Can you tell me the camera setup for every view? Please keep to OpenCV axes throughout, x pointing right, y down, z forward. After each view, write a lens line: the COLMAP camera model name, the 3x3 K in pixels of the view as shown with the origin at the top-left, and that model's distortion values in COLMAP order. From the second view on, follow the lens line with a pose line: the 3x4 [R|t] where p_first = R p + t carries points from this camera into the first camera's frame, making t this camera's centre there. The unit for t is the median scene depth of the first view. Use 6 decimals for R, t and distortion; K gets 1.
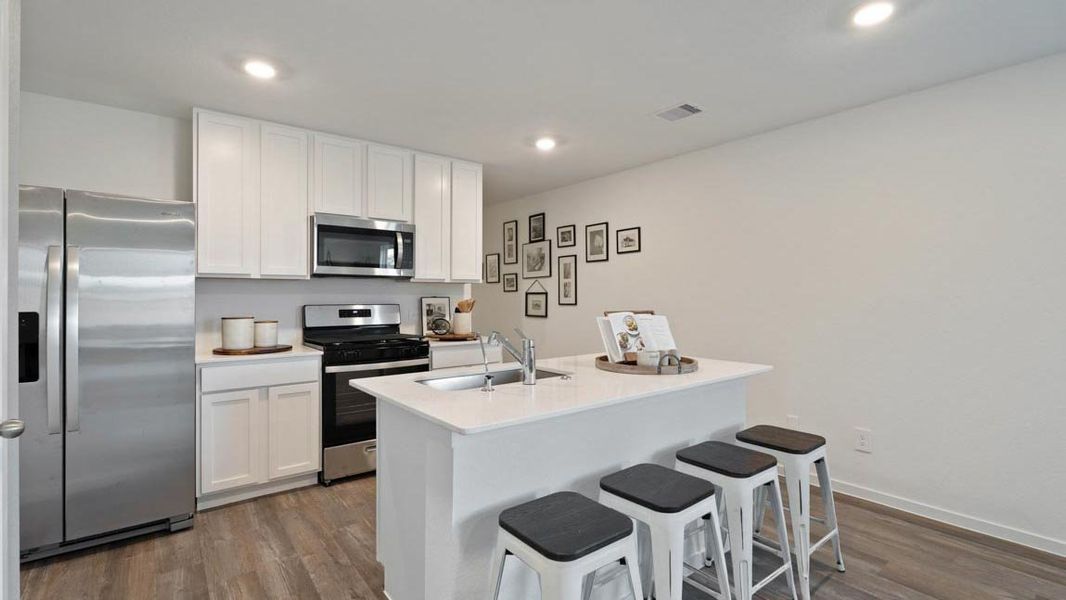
lens RADIAL K [[480.8, 0, 531.3], [0, 480.8, 287.9], [0, 0, 1]] dist [-0.002657, -0.000154]
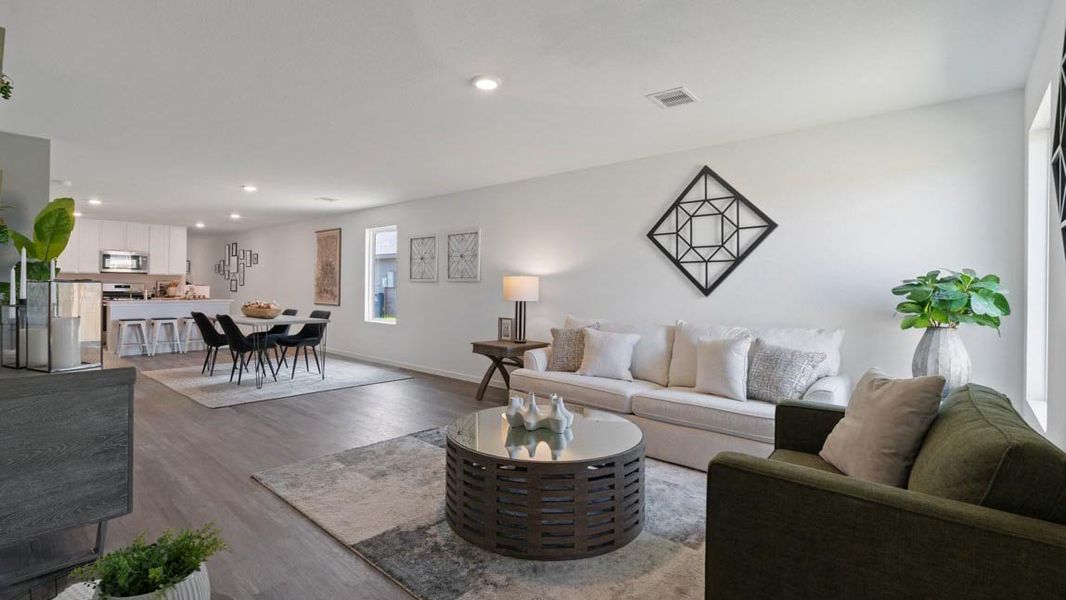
lens RADIAL K [[501.7, 0, 528.1], [0, 501.7, 286.7], [0, 0, 1]] dist [-0.002372, -0.000152]
pose [[0.985183, 0.010502, 0.171187, 1.477292], [-0.013580, 0.999766, 0.016823, -0.024470], [-0.170970, -0.018899, 0.985095, -2.271039]]
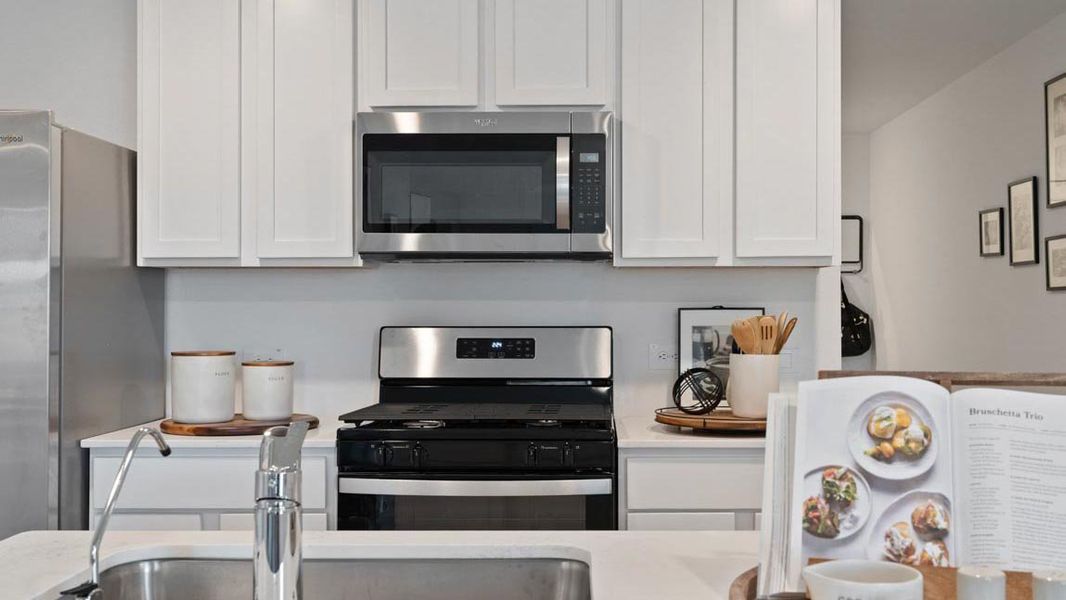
lens RADIAL K [[1098.8, 0, 578.4], [0, 1098.8, 299.8], [0, 0, 1]] dist [-0.000226, 0.001228]
pose [[0.780244, -0.003542, -0.625465, 0.294491], [0.012027, 0.999884, 0.009342, 0.005182], [0.625360, -0.014812, 0.780196, 0.362042]]
